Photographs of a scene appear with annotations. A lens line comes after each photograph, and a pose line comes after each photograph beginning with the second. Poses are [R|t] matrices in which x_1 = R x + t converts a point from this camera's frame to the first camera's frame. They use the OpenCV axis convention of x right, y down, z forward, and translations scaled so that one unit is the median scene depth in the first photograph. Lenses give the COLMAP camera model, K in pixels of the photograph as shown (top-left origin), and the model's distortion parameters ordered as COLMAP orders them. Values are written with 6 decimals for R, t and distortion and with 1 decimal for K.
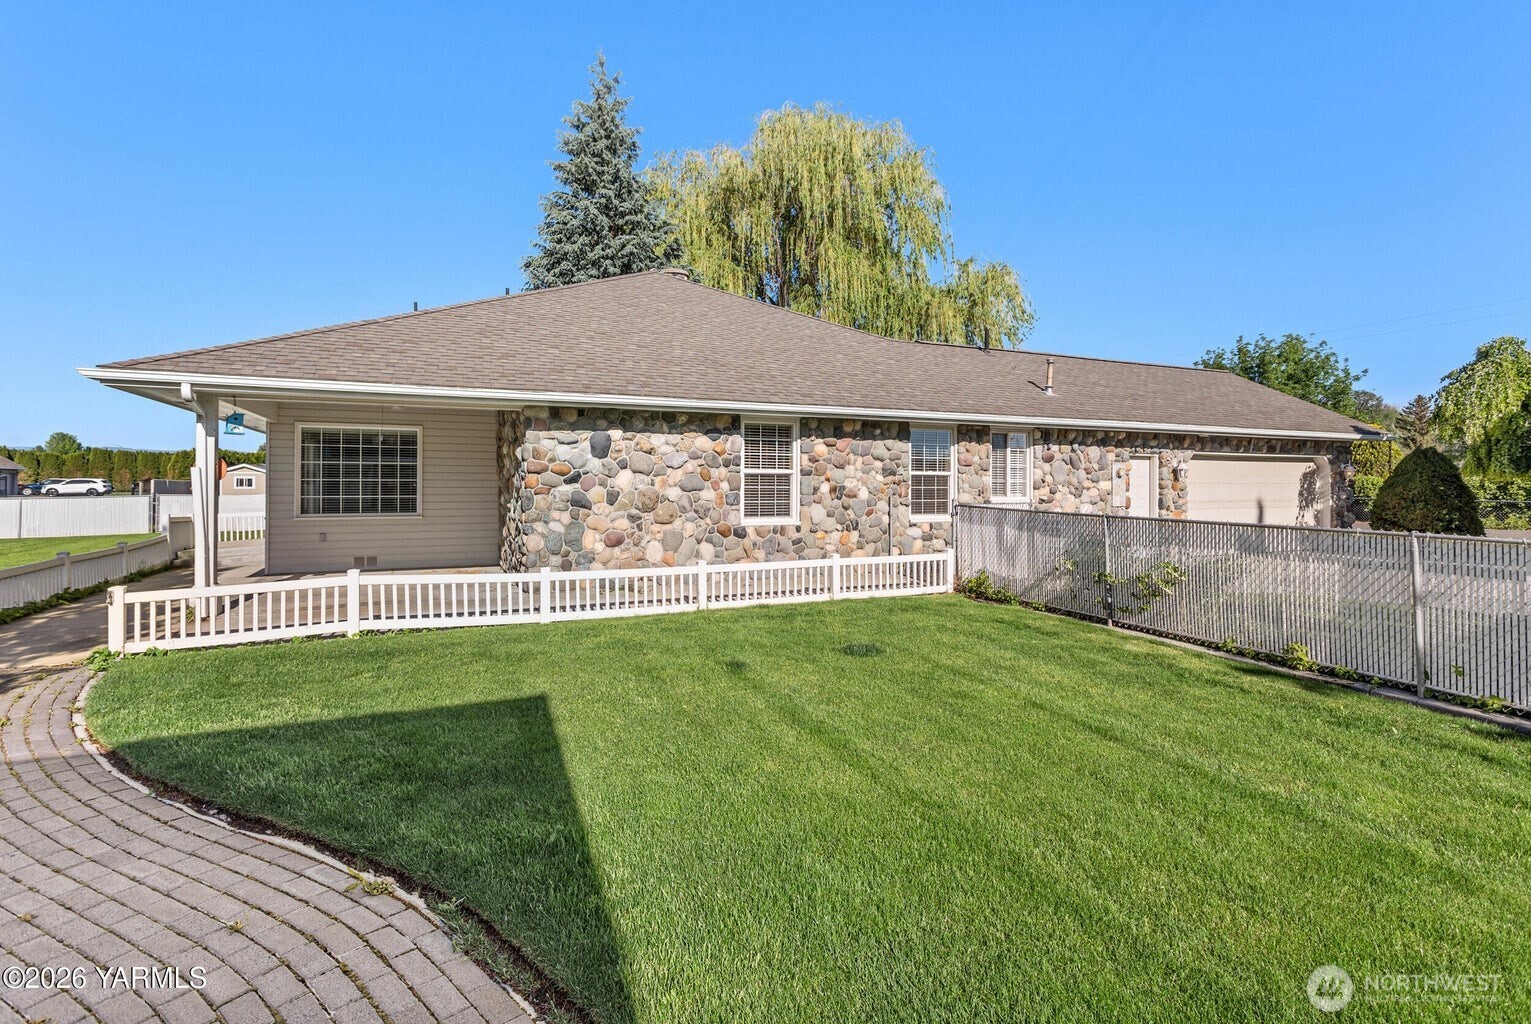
lens RADIAL K [[740.8, 0, 764.0], [0, 740.8, 487.8], [0, 0, 1]] dist [0.000408, 0.000798]
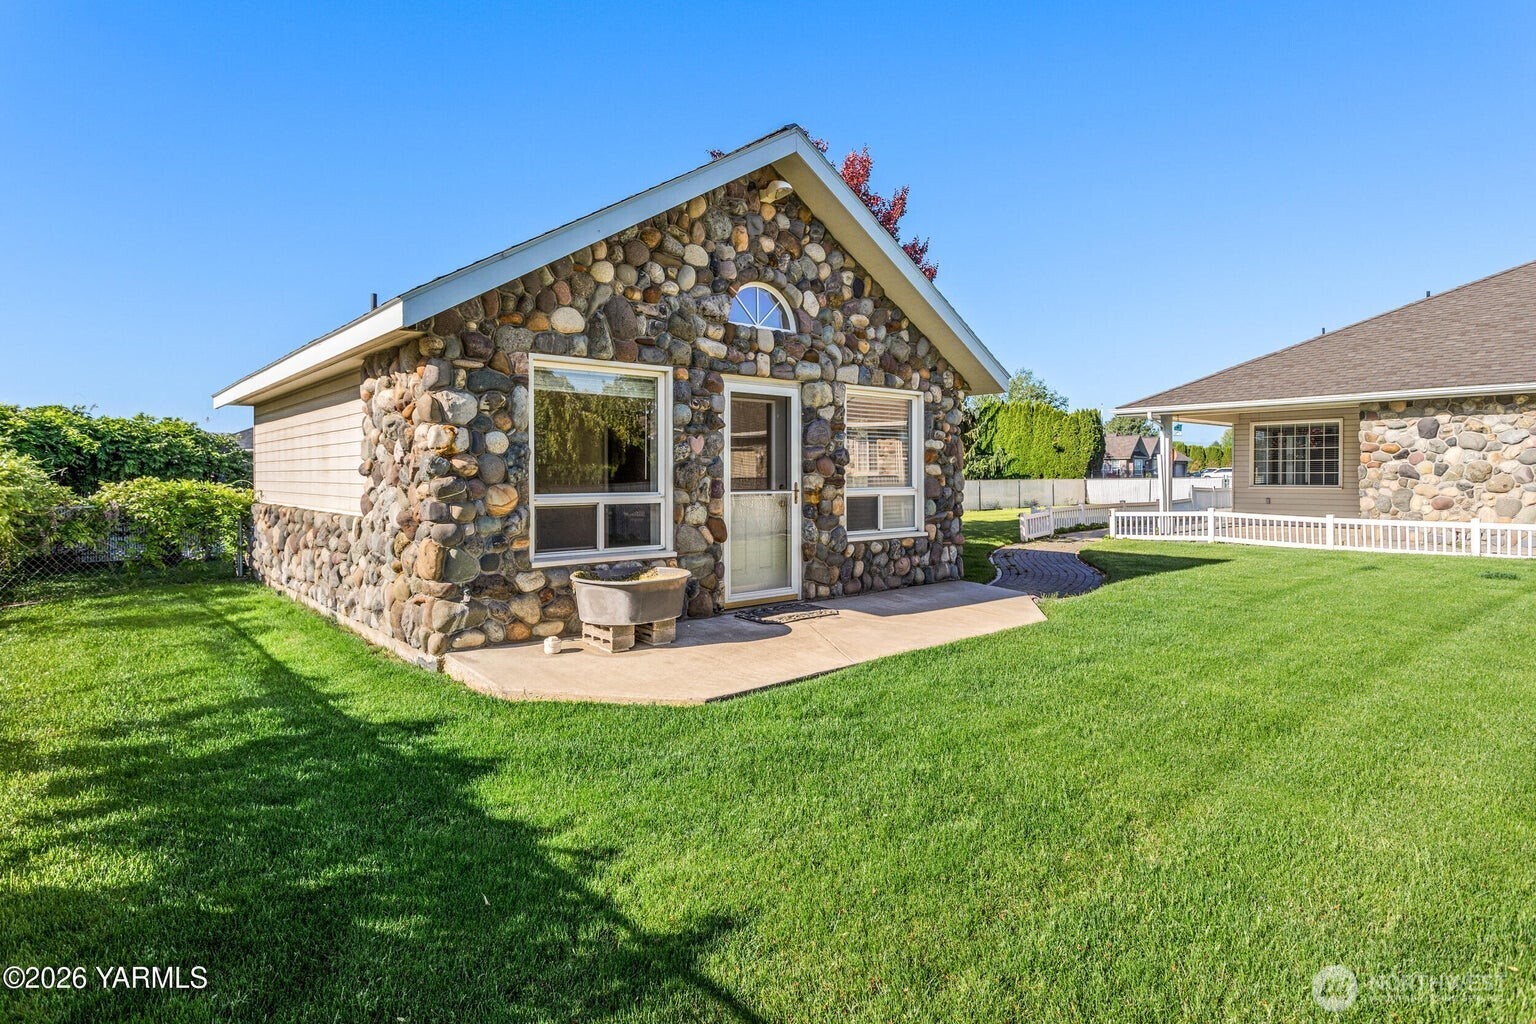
lens RADIAL K [[807.8, 0, 761.5], [0, 807.8, 480.4], [0, 0, 1]] dist [0.002065, 0.000517]
pose [[0.279360, 0.003248, -0.960181, 0.770739], [-0.000882, 0.999995, 0.003126, 0.027276], [0.960186, -0.000027, 0.279362, -0.460235]]
